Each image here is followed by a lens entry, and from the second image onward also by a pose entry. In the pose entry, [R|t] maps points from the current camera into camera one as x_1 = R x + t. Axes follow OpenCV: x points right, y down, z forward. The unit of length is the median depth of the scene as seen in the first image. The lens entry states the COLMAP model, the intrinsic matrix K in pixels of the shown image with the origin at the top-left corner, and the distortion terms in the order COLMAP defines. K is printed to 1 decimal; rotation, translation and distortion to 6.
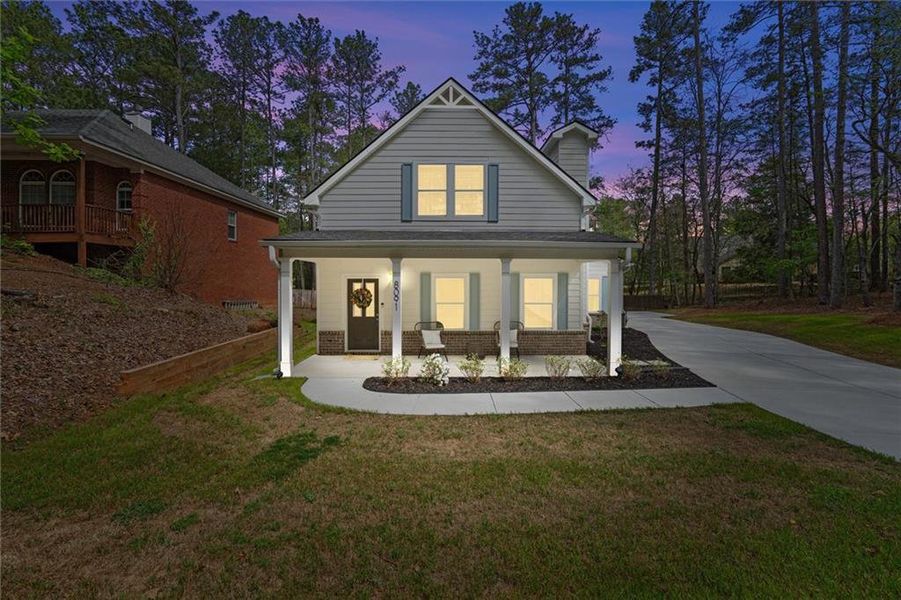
lens RADIAL K [[403.0, 0, 456.4], [0, 403.0, 291.1], [0, 0, 1]] dist [-0.002367, -0.000336]
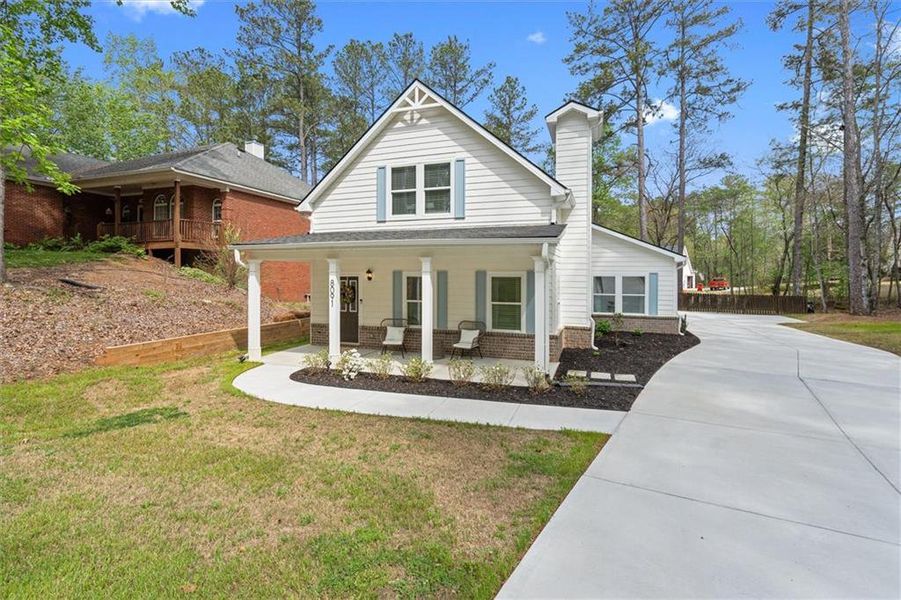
lens RADIAL K [[403.0, 0, 450.7], [0, 403.0, 285.2], [0, 0, 1]] dist [-0.002367, -0.000336]
pose [[0.940350, 0.009067, -0.340089, 0.362879], [-0.009359, 0.999956, 0.000780, -0.009825], [0.340081, 0.002450, 0.940393, 0.066472]]
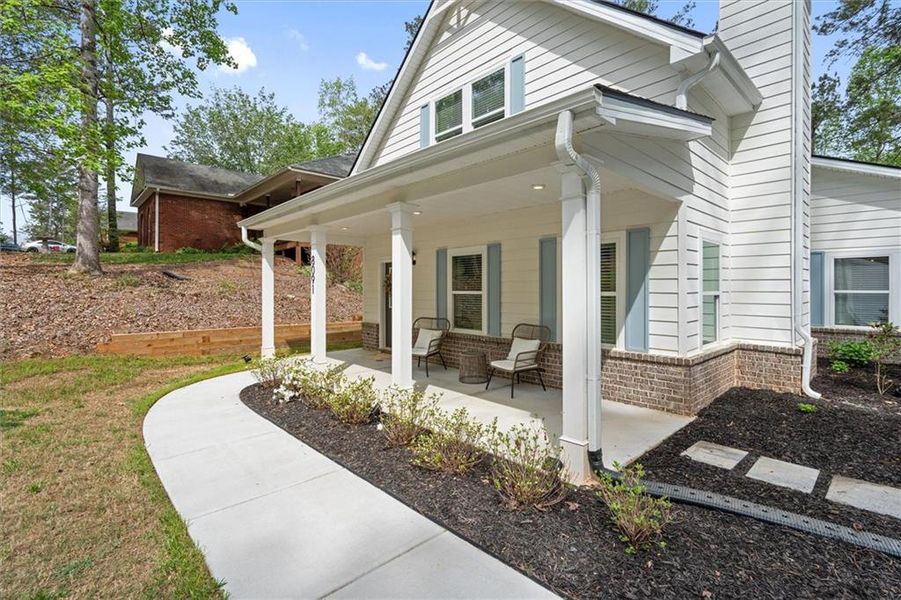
lens RADIAL K [[403.0, 0, 456.3], [0, 403.0, 293.3], [0, 0, 1]] dist [-0.002367, -0.000336]
pose [[0.679414, 0.007631, -0.733715, 0.419035], [-0.014866, 0.999884, -0.003366, 0.031226], [0.733604, 0.013194, 0.679449, 0.480201]]
